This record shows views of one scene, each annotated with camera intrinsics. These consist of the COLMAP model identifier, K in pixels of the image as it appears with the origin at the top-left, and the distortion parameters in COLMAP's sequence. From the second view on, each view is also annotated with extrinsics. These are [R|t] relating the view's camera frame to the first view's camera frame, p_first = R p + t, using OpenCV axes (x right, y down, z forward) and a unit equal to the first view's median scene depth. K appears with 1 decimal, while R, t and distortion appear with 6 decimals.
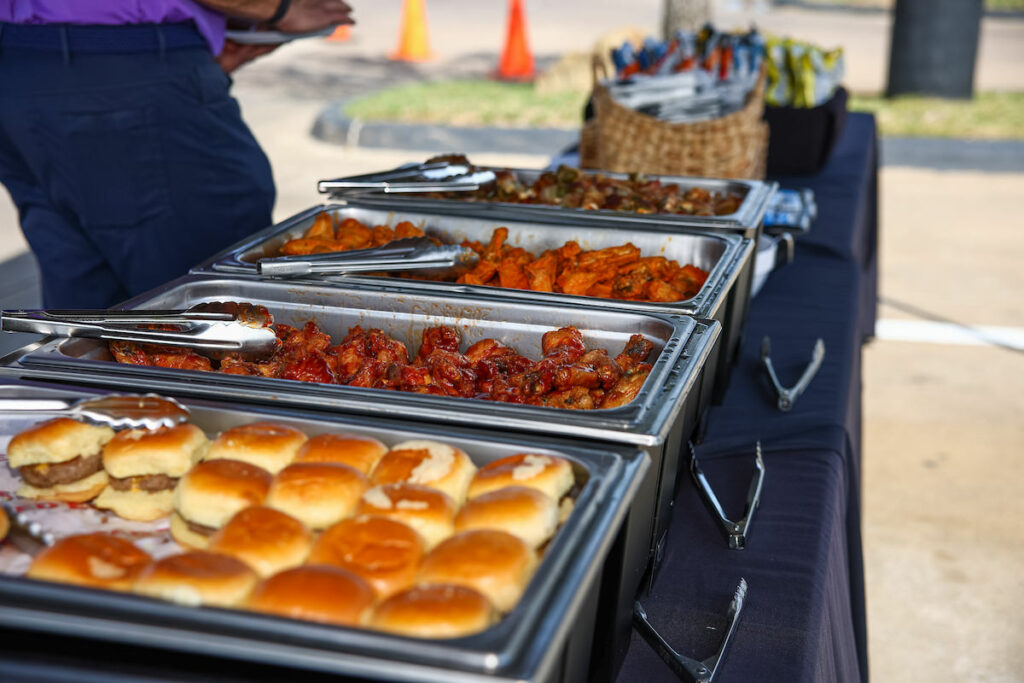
lens RADIAL K [[1551.9, 0, 512.0], [0, 1551.9, 341.5], [0, 0, 1]] dist [0.157515, 0.018245]
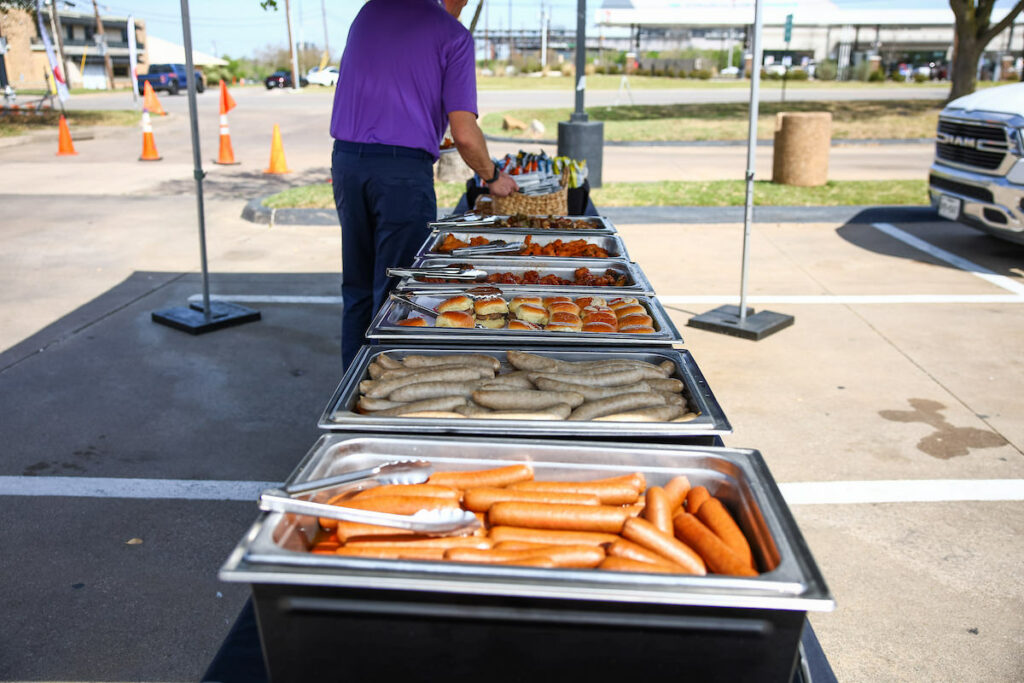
lens RADIAL K [[927.7, 0, 511.2], [0, 927.7, 345.9], [0, 0, 1]] dist [-0.028489, 0.020427]
pose [[0.975524, -0.067396, 0.209310, -0.355170], [0.065388, 0.997723, 0.016505, 0.075498], [-0.209946, -0.002414, 0.977710, -0.429150]]
